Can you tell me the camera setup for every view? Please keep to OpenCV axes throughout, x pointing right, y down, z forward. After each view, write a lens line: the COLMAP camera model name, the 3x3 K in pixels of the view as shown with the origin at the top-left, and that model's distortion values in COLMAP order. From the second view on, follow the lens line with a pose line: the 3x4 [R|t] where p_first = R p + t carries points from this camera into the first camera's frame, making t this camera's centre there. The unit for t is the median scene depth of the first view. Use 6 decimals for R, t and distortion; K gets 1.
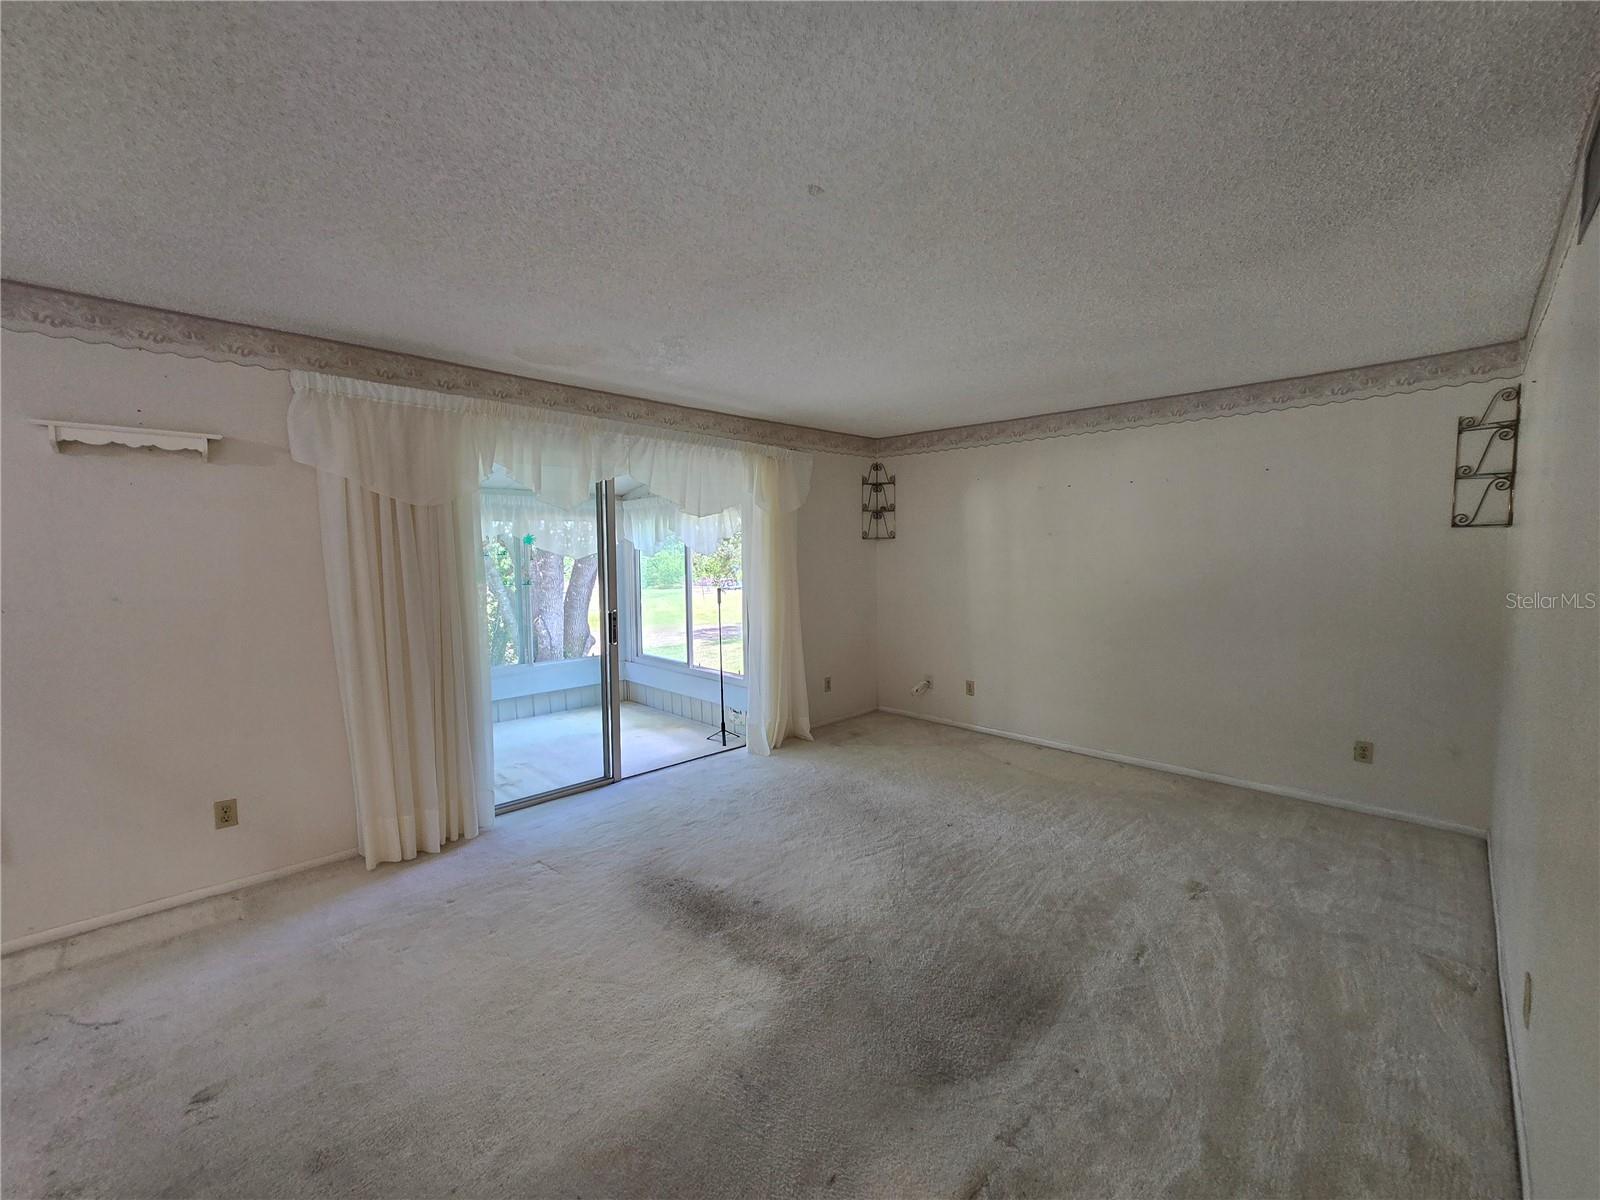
lens RADIAL K [[659.1, 0, 804.8], [0, 659.1, 588.5], [0, 0, 1]] dist [-0.002292, 0.000536]
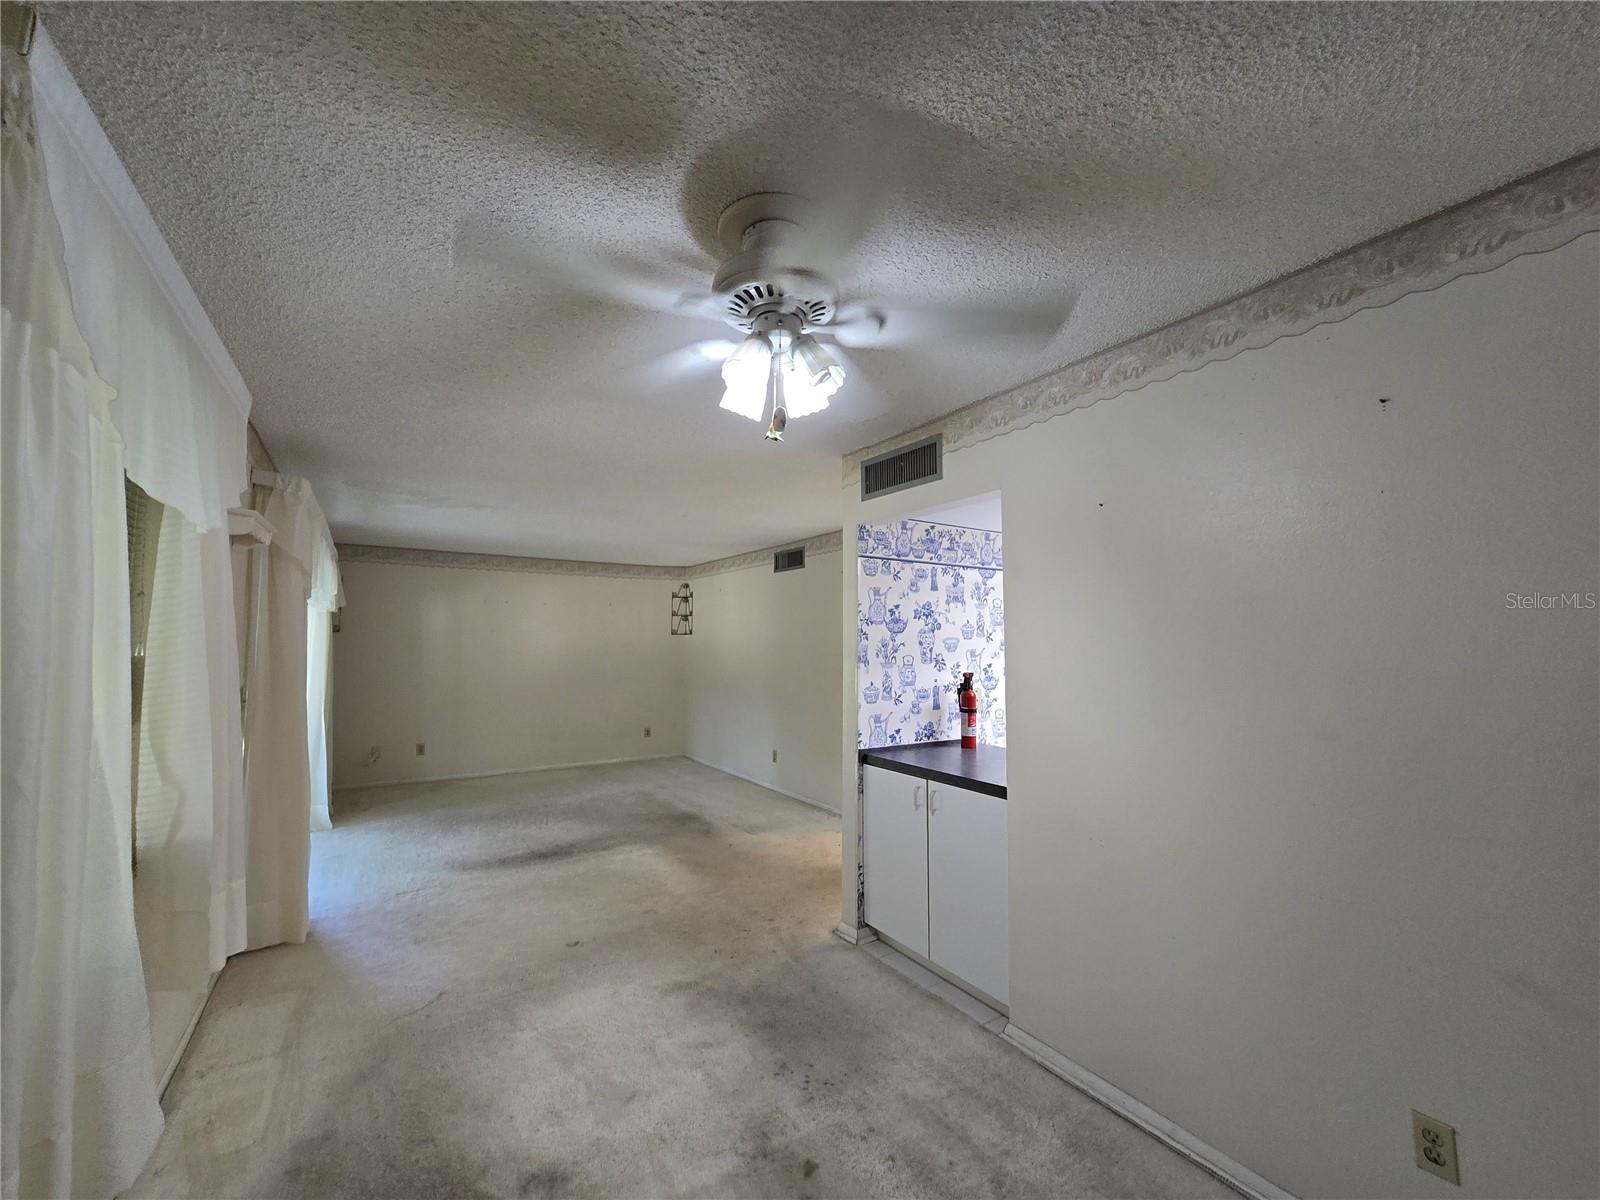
lens RADIAL K [[659.1, 0, 804.8], [0, 659.1, 588.5], [0, 0, 1]] dist [-0.002292, 0.000536]
pose [[0.207266, 0.088138, 0.974306, -1.411475], [0.051448, 0.993573, -0.100825, 0.012426], [-0.976931, 0.071024, 0.201399, -0.022966]]
